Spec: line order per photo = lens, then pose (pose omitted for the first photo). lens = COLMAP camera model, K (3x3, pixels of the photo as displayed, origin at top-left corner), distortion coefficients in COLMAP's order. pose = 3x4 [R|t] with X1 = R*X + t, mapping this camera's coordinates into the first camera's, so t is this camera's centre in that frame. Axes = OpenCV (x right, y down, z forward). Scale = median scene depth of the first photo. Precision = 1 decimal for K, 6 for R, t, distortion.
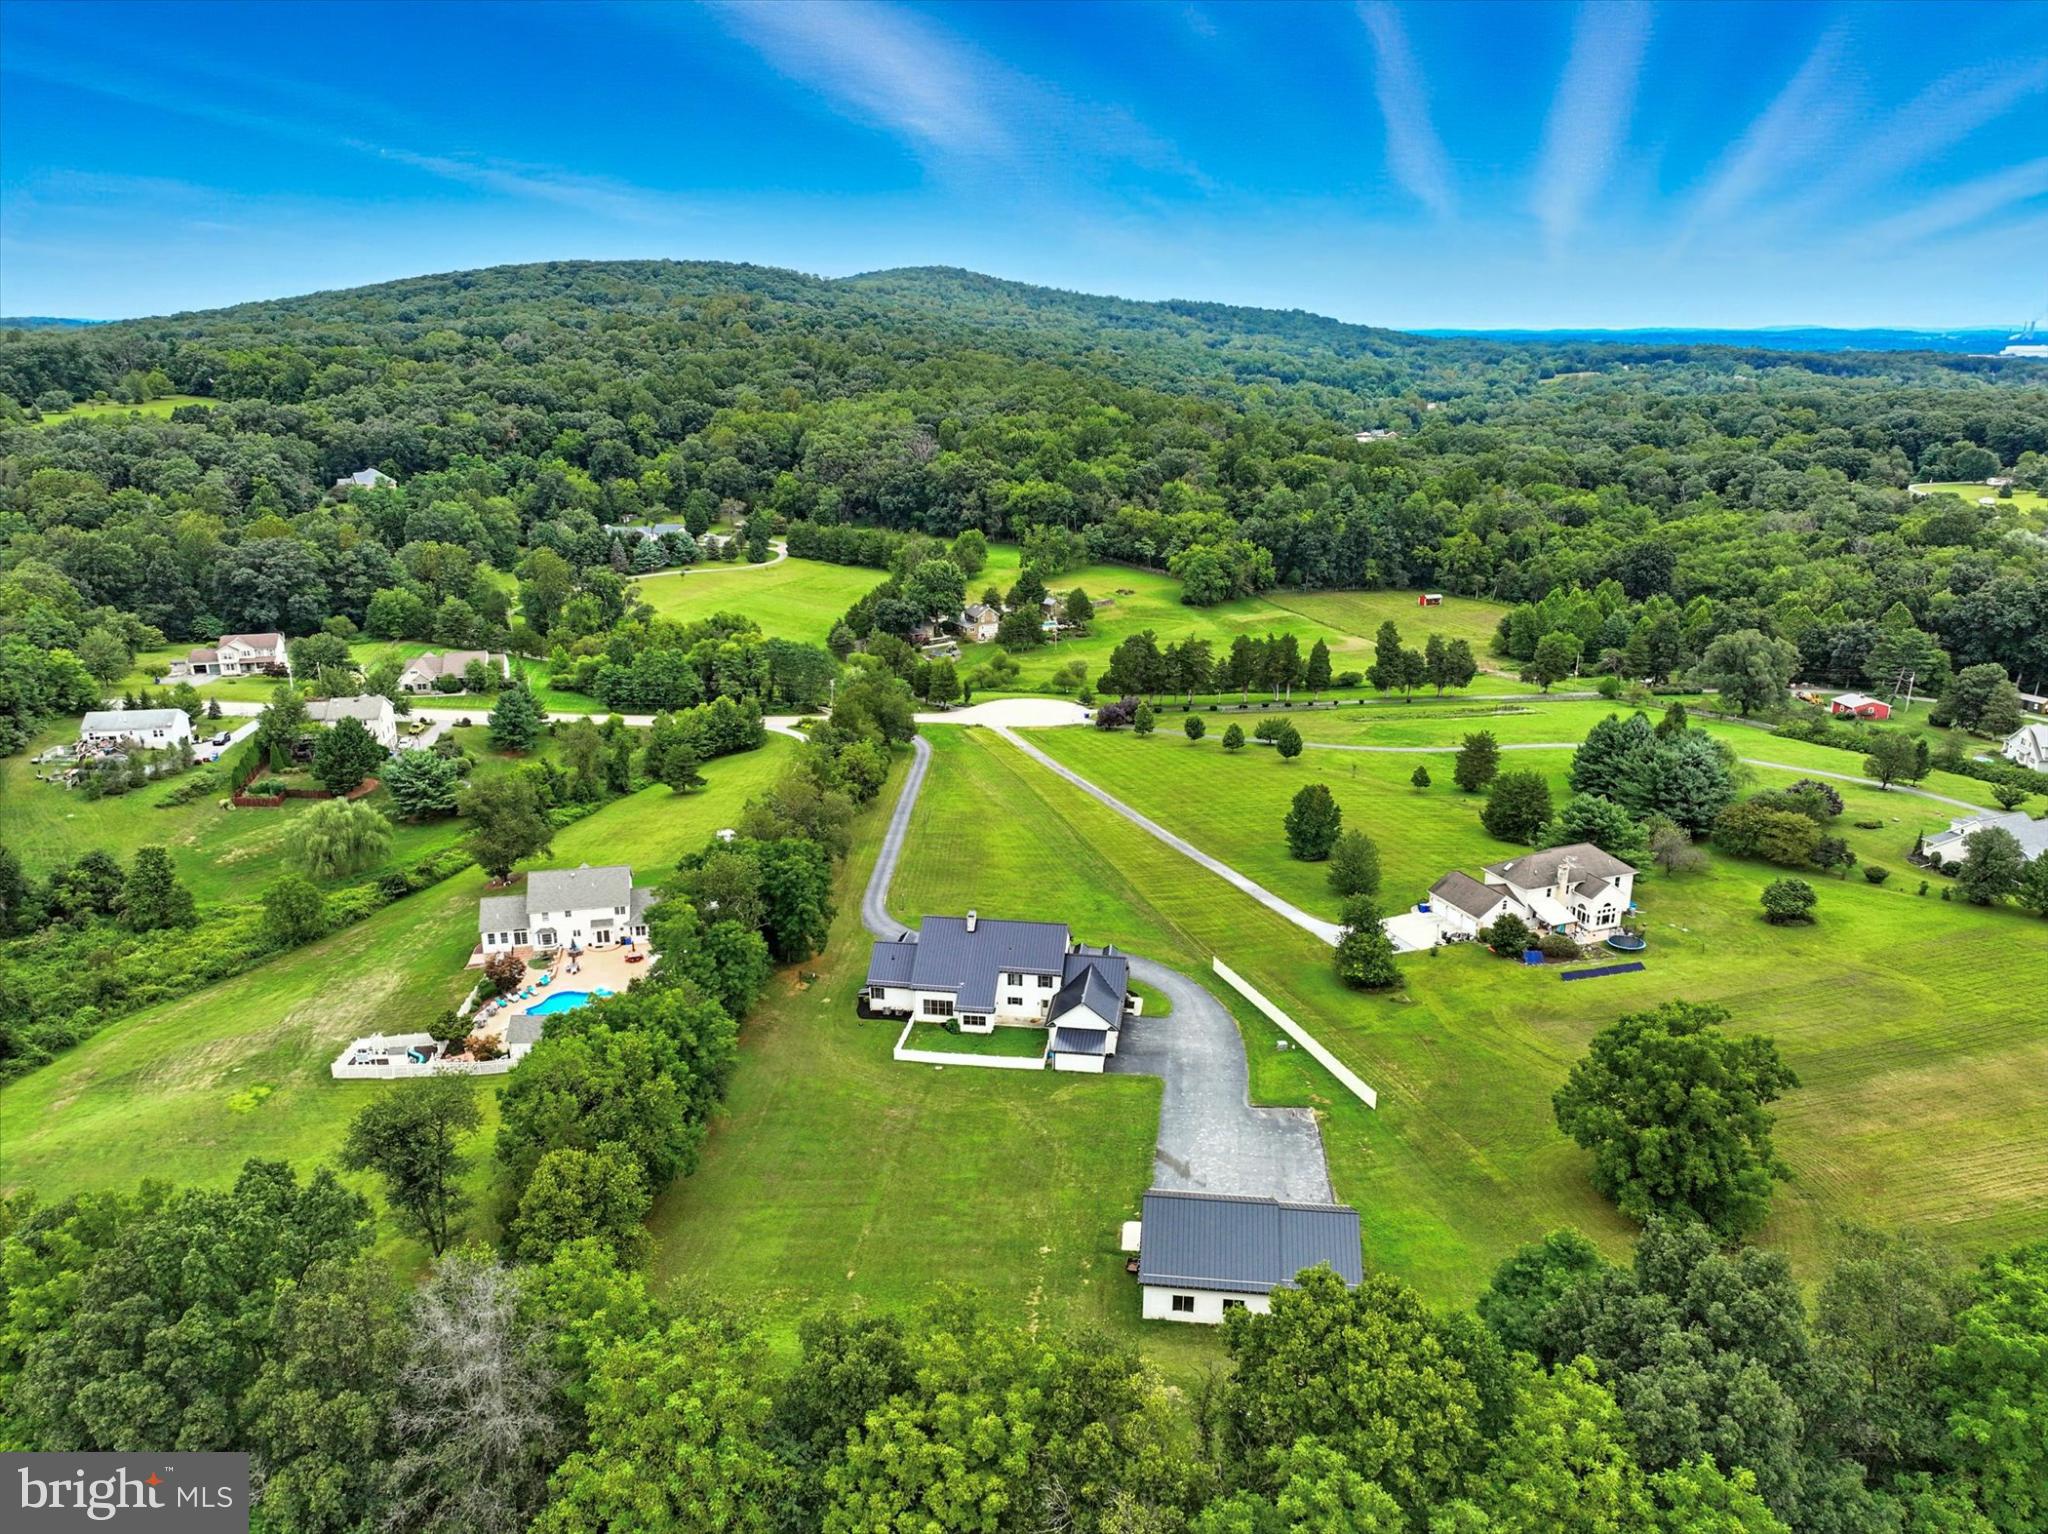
lens RADIAL K [[1429.2, 0, 1024.0], [0, 1429.2, 767.0], [0, 0, 1]] dist [0.004661, -0.000664]
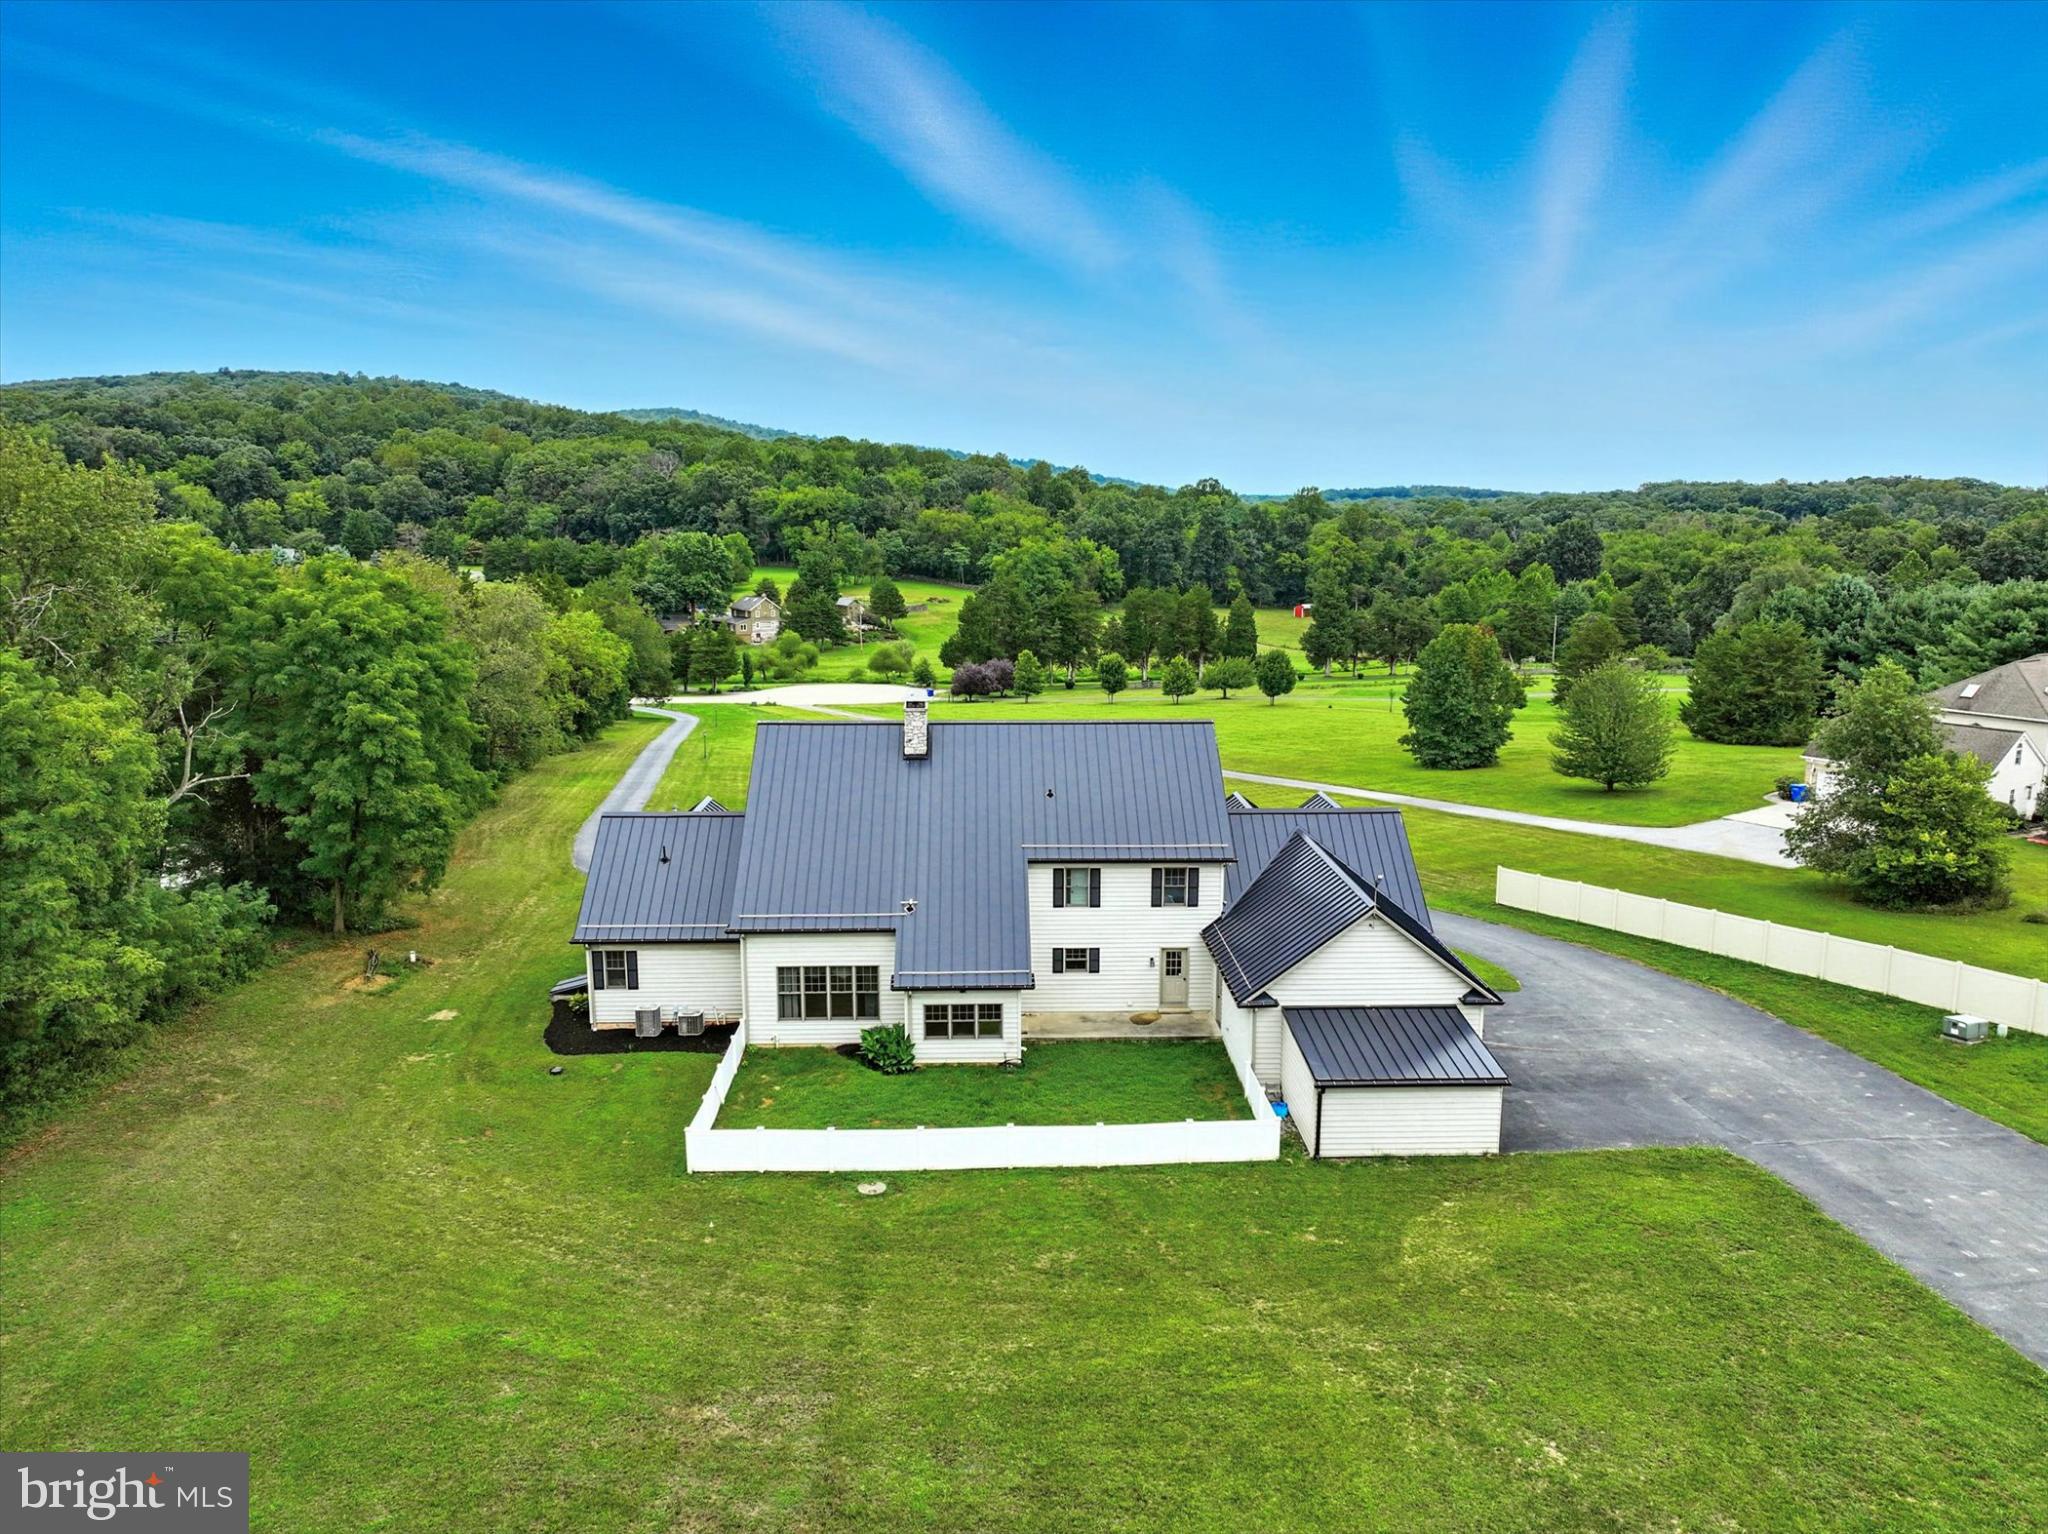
lens RADIAL K [[1429.2, 0, 1024.0], [0, 1429.2, 767.0], [0, 0, 1]] dist [0.004661, -0.000664]
pose [[0.983386, -0.030018, 0.179027, -0.029841], [0.050251, 0.992707, -0.109578, 0.065038], [-0.174432, 0.116754, 0.977723, 0.290546]]
